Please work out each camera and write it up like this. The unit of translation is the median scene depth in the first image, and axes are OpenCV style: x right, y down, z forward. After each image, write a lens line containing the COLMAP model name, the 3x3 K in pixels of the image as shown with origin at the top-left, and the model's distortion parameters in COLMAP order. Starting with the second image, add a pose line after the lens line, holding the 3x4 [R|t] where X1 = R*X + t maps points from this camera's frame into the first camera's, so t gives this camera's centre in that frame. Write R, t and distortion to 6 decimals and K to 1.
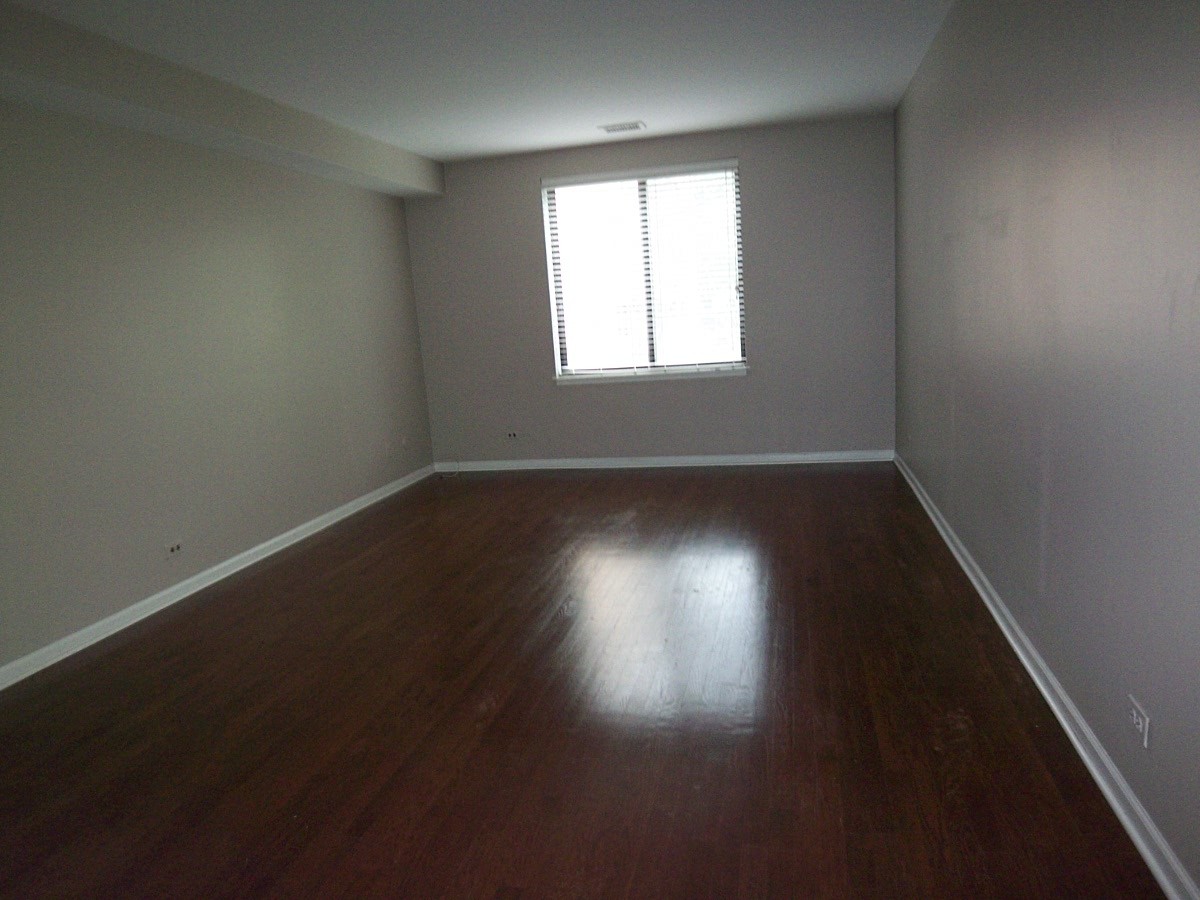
lens RADIAL K [[811.0, 0, 606.0], [0, 811.0, 467.6], [0, 0, 1]] dist [-0.011959, -0.043640]
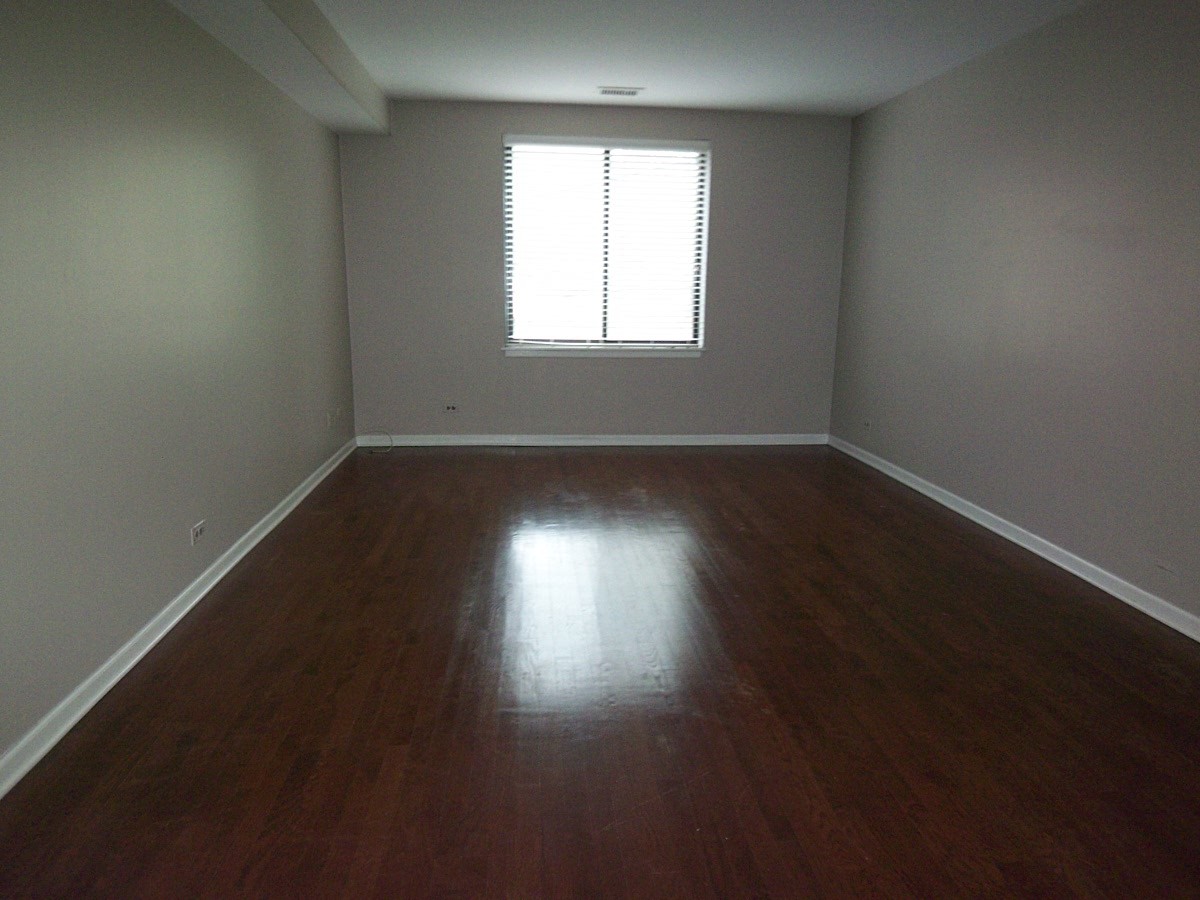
lens RADIAL K [[831.8, 0, 600.0], [0, 831.8, 450.0], [0, 0, 1]] dist [-0.017506, -0.000763]
pose [[0.945824, 0.018685, 0.324141, -0.270771], [-0.018092, 0.999825, -0.004845, 0.010188], [-0.324175, -0.001281, 0.945996, 0.061393]]
